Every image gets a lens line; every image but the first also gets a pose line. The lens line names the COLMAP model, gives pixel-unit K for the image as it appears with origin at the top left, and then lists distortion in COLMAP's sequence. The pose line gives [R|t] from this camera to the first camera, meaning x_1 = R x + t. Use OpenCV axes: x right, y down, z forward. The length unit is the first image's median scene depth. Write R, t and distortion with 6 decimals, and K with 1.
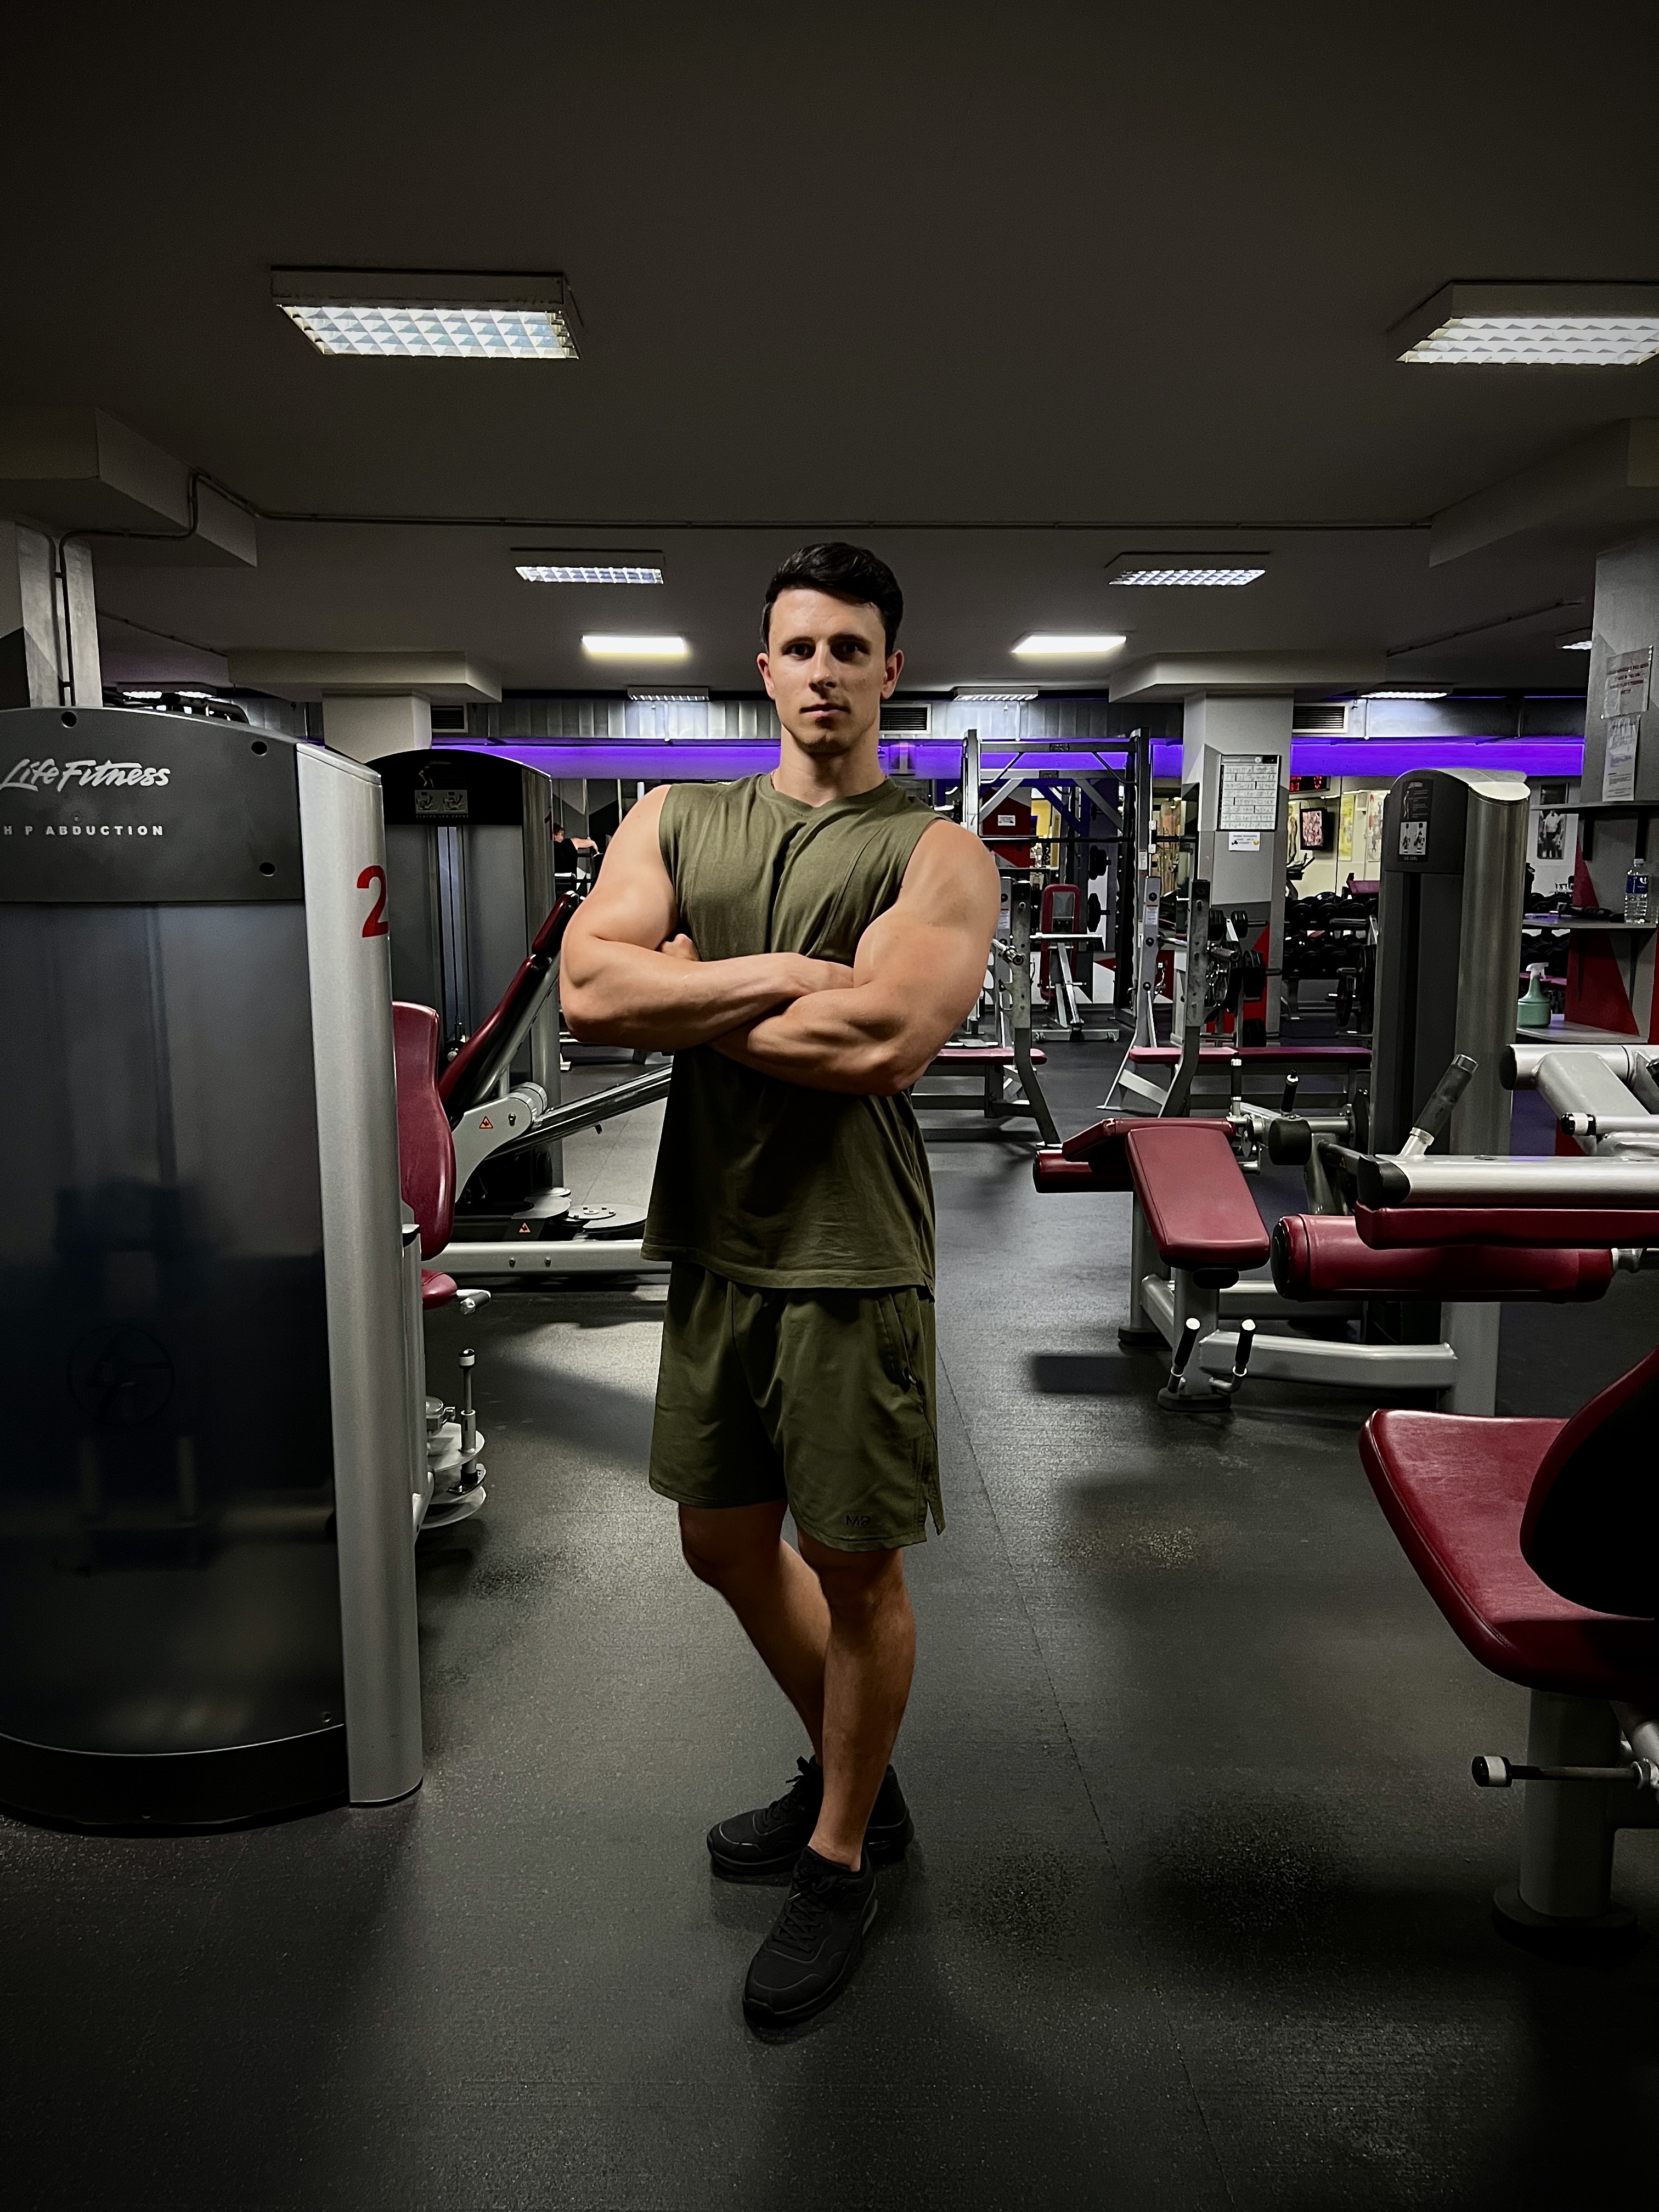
lens RADIAL K [[1674.5, 0, 820.6], [0, 1674.5, 1121.9], [0, 0, 1]] dist [0.029211, -0.043277]
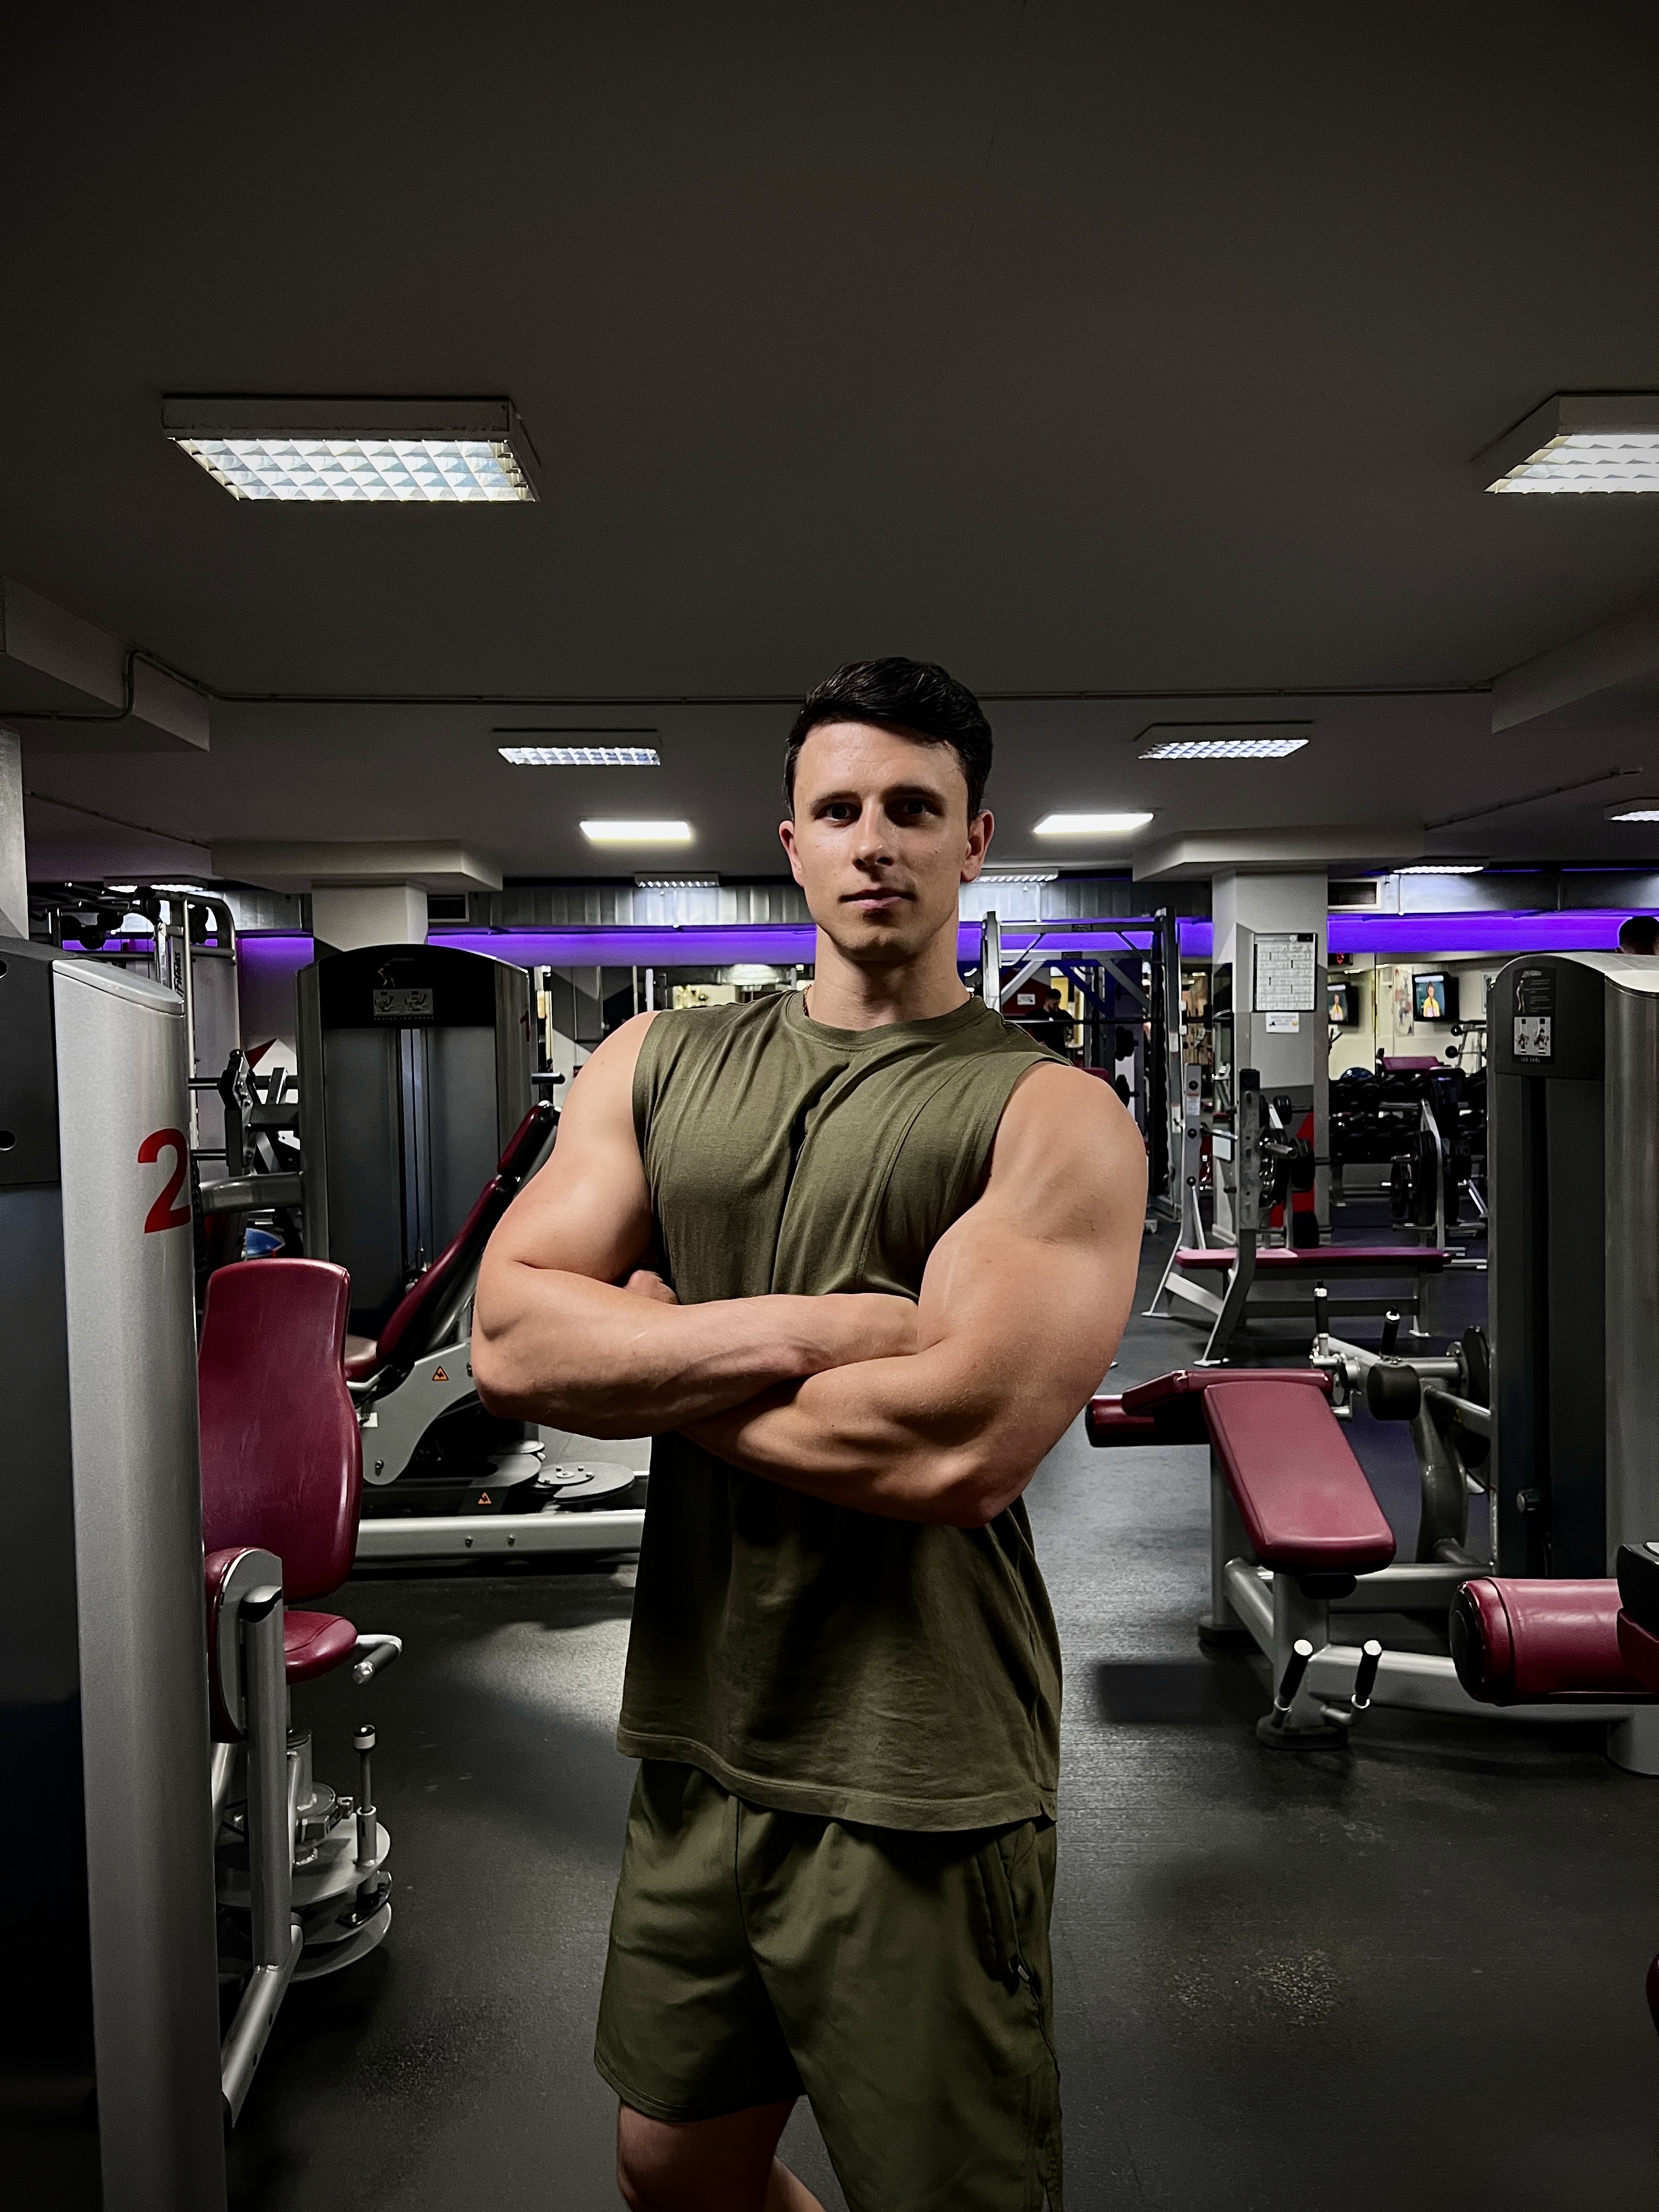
lens RADIAL K [[1674.5, 0, 831.9], [0, 1674.5, 1092.1], [0, 0, 1]] dist [0.029211, -0.043277]
pose [[0.999886, -0.014009, -0.005700, 0.005909], [0.013210, 0.992462, -0.121840, -0.034118], [0.007364, 0.121751, 0.992533, 0.132907]]
